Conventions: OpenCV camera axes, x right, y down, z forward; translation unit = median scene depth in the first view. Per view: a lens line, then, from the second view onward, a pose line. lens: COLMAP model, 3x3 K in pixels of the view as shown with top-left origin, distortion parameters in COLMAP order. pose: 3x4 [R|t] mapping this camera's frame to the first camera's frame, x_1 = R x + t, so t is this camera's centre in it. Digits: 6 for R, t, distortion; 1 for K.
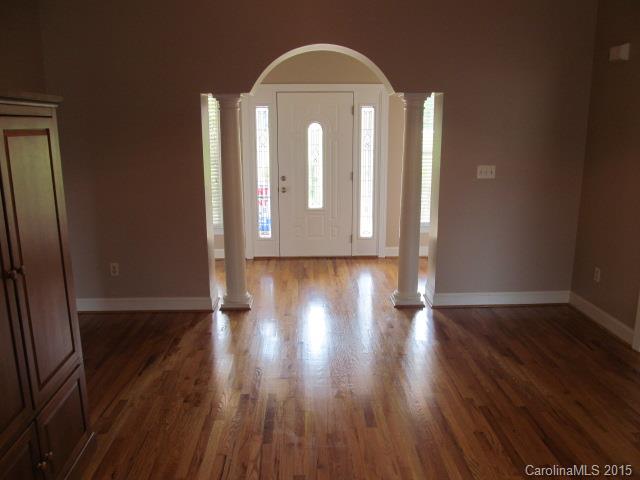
lens RADIAL K [[525.3, 0, 320.2], [0, 525.3, 240.7], [0, 0, 1]] dist [-0.048694, -0.013774]
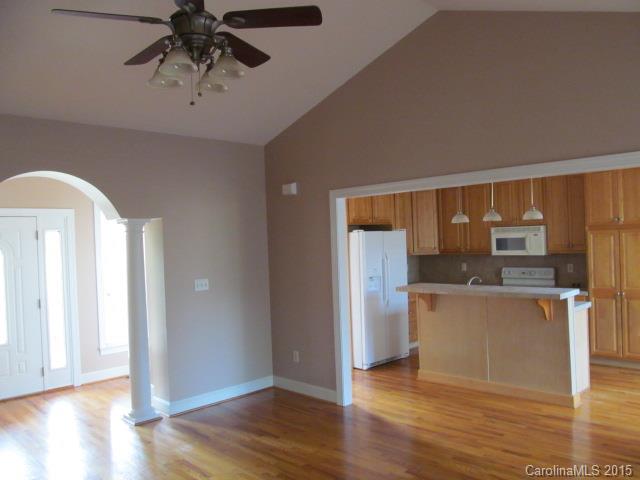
lens RADIAL K [[525.3, 0, 320.2], [0, 525.3, 240.1], [0, 0, 1]] dist [-0.048694, -0.013774]
pose [[0.729565, -0.024076, 0.683488, -0.276281], [0.178122, 0.971579, -0.155906, -0.000320], [-0.660309, 0.235487, 0.713119, -0.022529]]
